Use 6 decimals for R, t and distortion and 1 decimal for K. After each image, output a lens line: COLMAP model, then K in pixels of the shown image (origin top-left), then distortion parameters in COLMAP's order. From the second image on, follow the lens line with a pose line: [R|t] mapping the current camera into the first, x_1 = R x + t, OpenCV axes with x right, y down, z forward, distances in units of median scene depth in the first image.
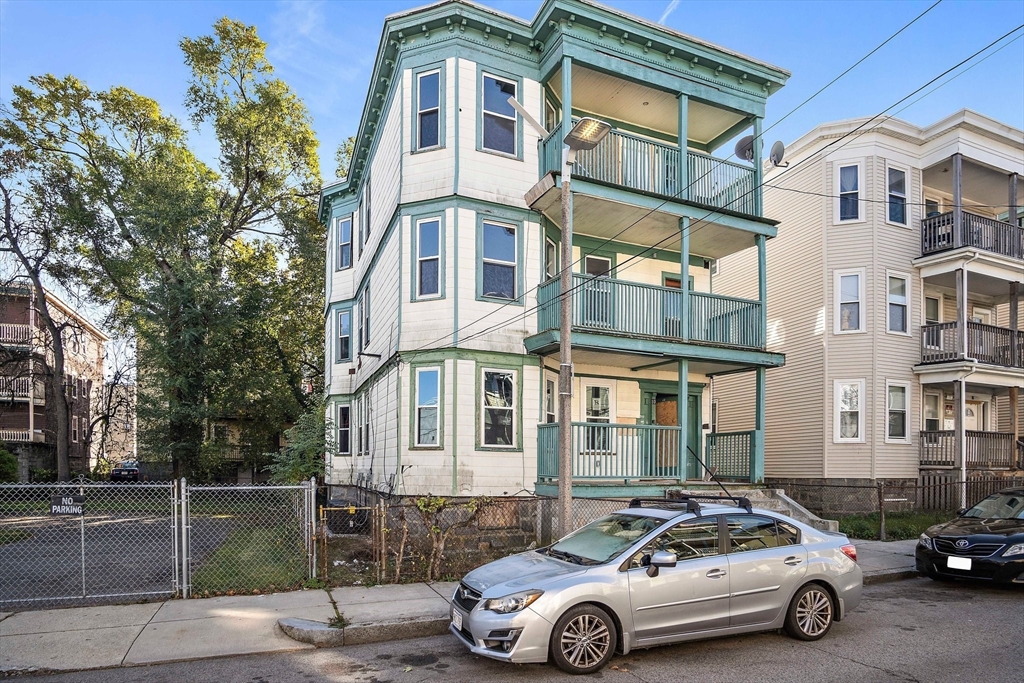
lens RADIAL K [[589.7, 0, 511.8], [0, 589.7, 474.6], [0, 0, 1]] dist [0.001236, -0.018998]
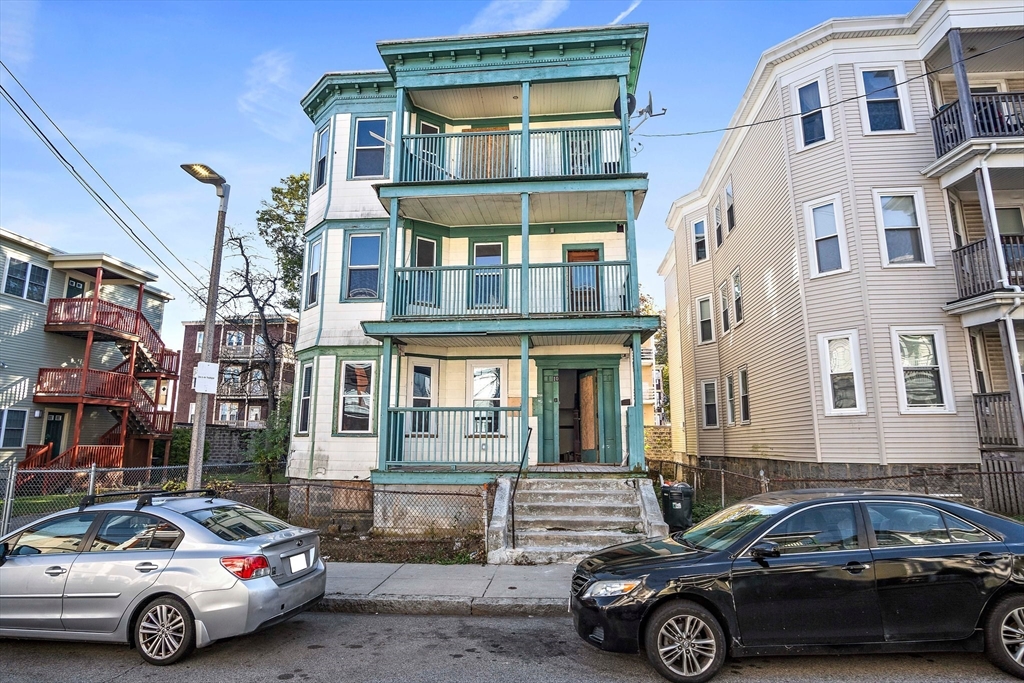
lens RADIAL K [[557.4, 0, 512.0], [0, 557.4, 341.5], [0, 0, 1]] dist [-0.022272, -0.000361]
pose [[0.884543, -0.089065, -0.457877, 0.572163], [0.001574, 0.982166, -0.188007, -0.015612], [0.466456, 0.165580, 0.868909, 0.186440]]
